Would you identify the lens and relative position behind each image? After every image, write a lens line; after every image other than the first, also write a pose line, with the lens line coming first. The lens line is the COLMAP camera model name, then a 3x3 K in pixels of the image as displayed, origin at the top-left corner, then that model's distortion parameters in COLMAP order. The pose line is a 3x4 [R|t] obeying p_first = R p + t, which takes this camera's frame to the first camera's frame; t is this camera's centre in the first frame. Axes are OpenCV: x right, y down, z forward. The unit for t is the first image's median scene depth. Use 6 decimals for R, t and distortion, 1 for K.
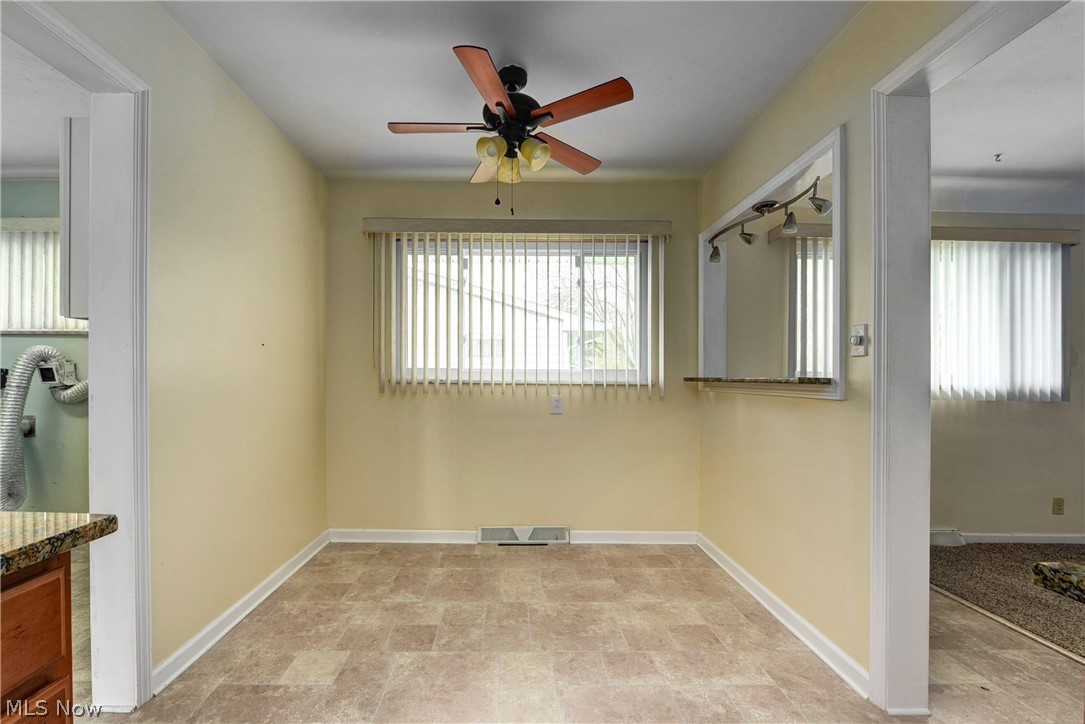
lens RADIAL K [[440.5, 0, 506.2], [0, 440.5, 380.3], [0, 0, 1]] dist [-0.011166, 0.000371]
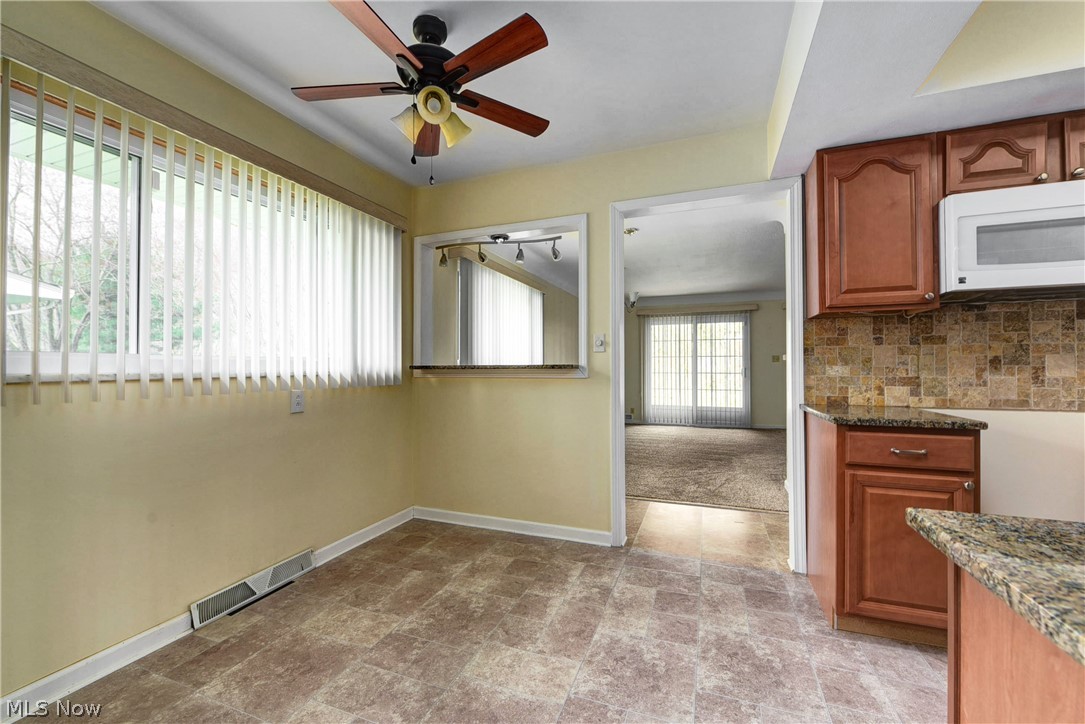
lens RADIAL K [[440.5, 0, 532.6], [0, 440.5, 361.7], [0, 0, 1]] dist [-0.011166, 0.000371]
pose [[0.364584, -0.000655, 0.931170, -0.583757], [0.012755, 0.999909, -0.004290, -0.008267], [-0.931083, 0.013442, 0.364559, 0.389608]]
